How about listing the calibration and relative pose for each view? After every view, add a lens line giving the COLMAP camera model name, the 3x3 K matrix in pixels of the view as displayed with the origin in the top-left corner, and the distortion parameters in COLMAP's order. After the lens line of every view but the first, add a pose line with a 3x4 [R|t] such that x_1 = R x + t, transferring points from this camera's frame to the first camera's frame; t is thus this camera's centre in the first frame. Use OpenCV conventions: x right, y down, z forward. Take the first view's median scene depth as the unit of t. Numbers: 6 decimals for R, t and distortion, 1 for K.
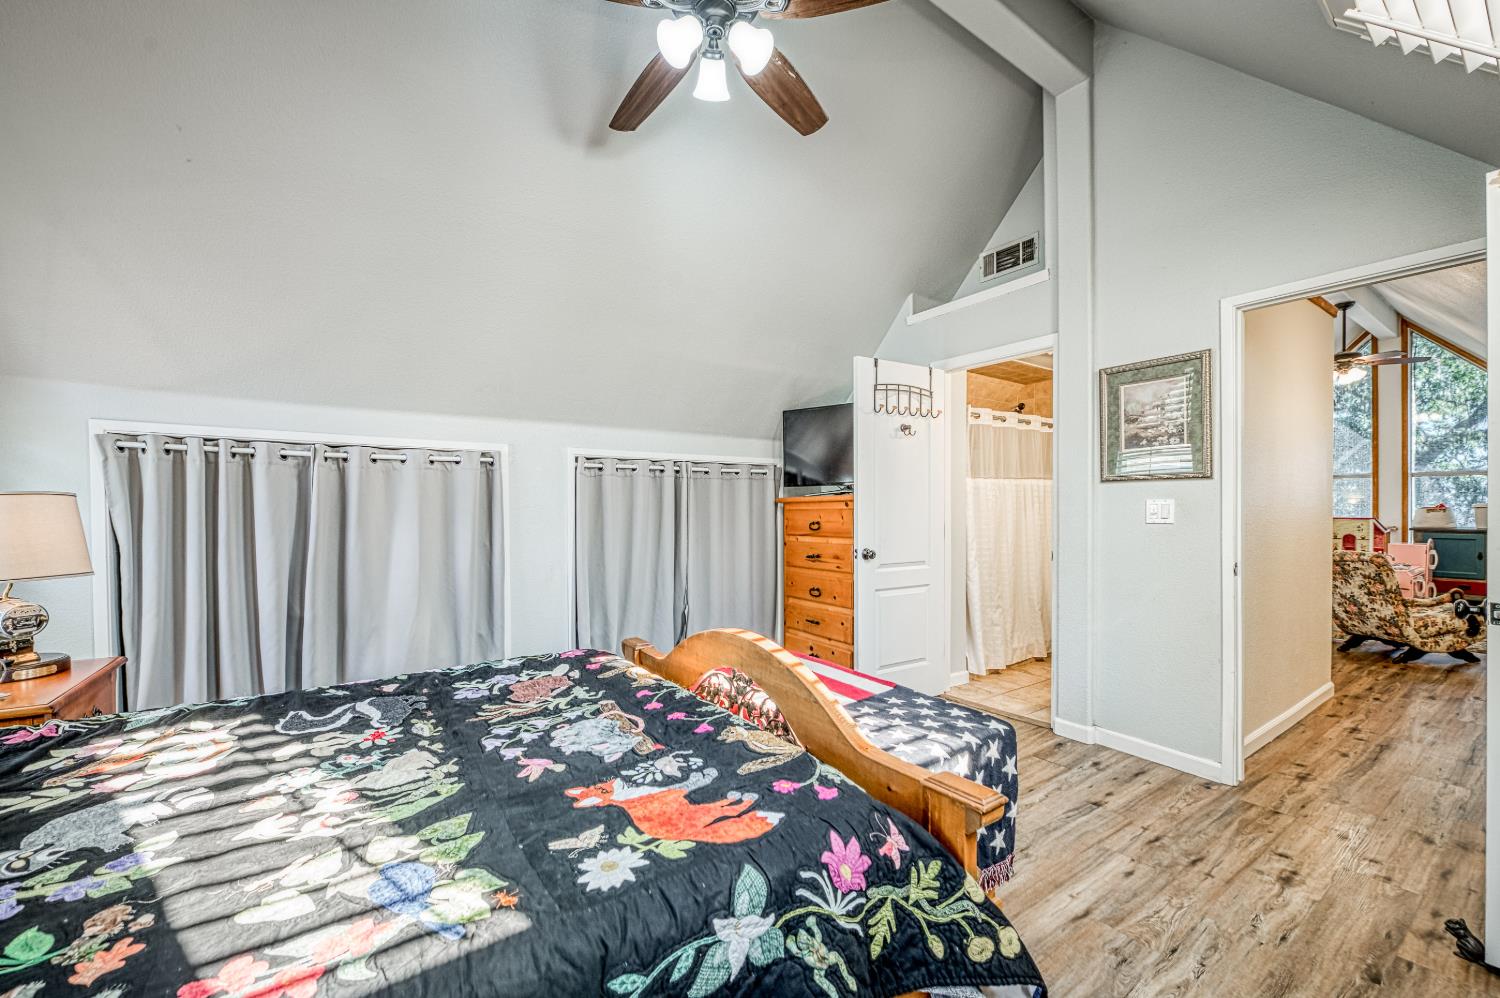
lens RADIAL K [[594.2, 0, 754.7], [0, 594.2, 506.1], [0, 0, 1]] dist [-0.008505, -0.000248]
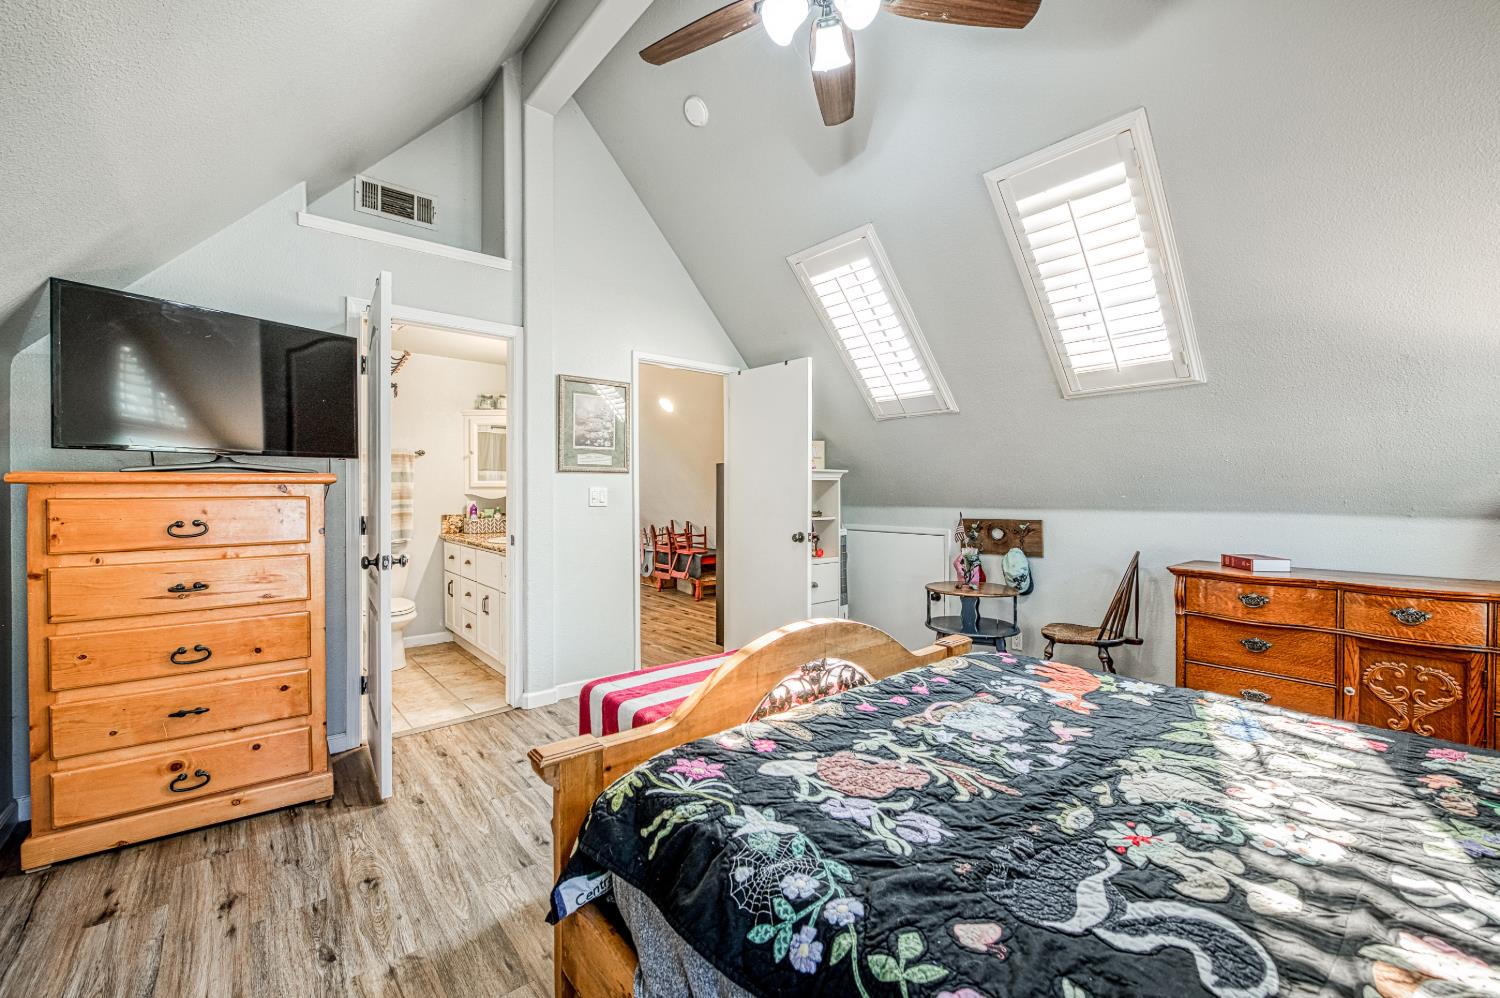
lens RADIAL K [[607.5, 0, 745.7], [0, 607.5, 491.2], [0, 0, 1]] dist [-0.002493, -0.000806]
pose [[-0.079391, 0.000344, 0.996844, -1.144720], [-0.004216, 0.999991, -0.000681, -0.006093], [-0.996835, -0.004257, -0.079389, 1.332780]]
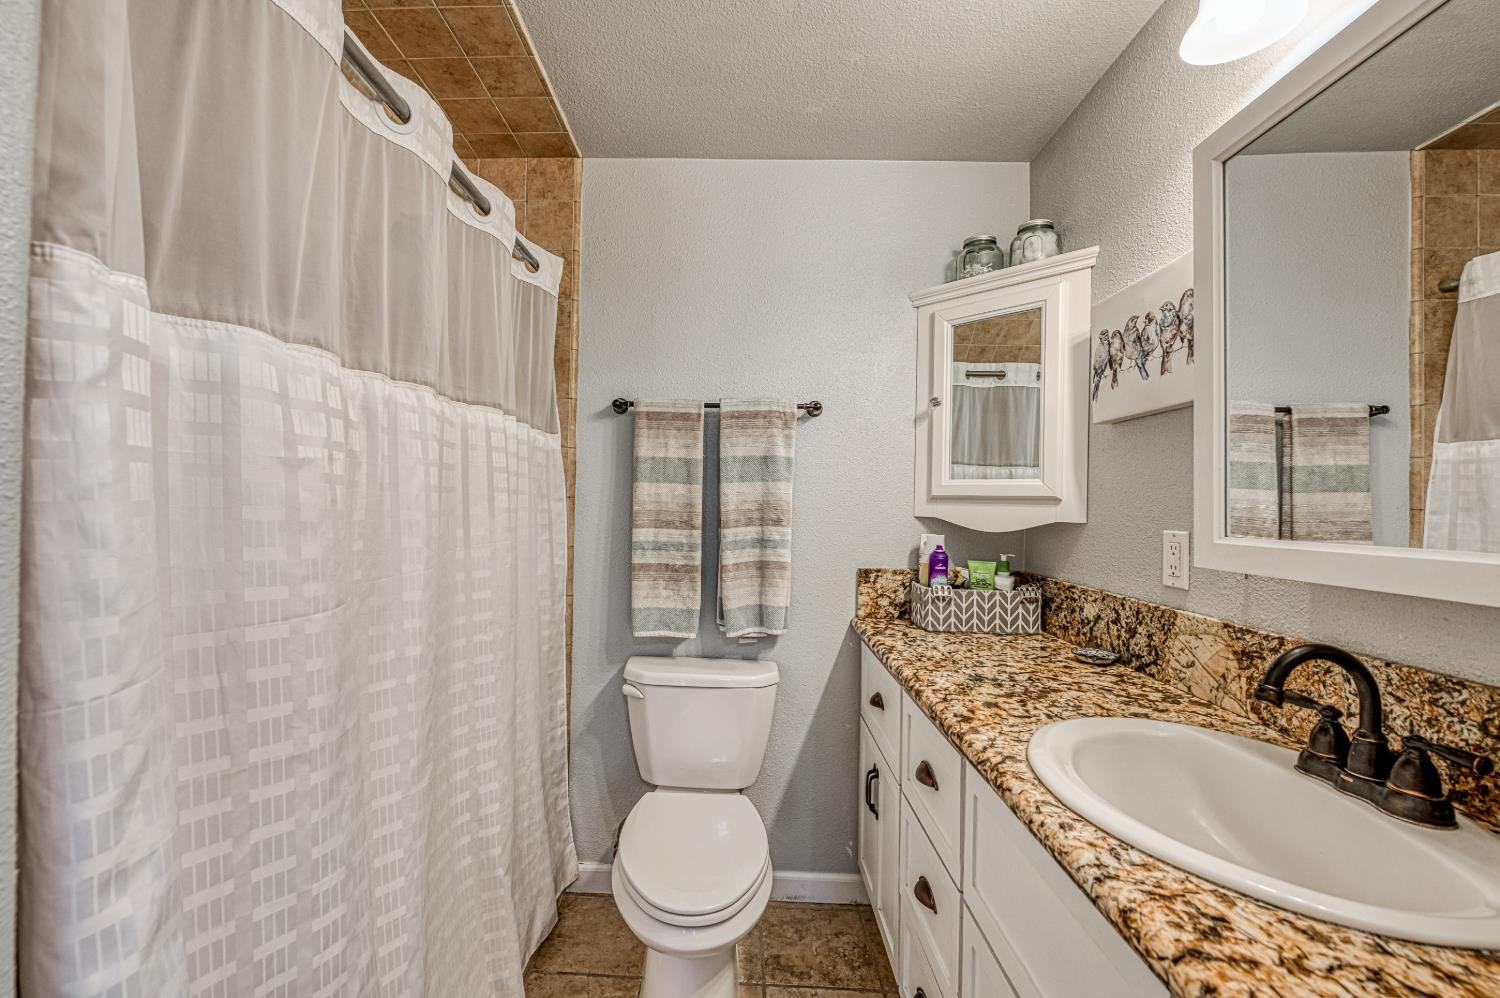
lens RADIAL K [[625.4, 0, 748.7], [0, 625.4, 491.9], [0, 0, 1]] dist [-0.014055, -0.000565]
pose [[0.566769, 0.020056, 0.823633, 0.837641], [-0.022454, 0.999708, -0.008893, -0.014543], [-0.823571, -0.013454, 0.567054, 2.080636]]
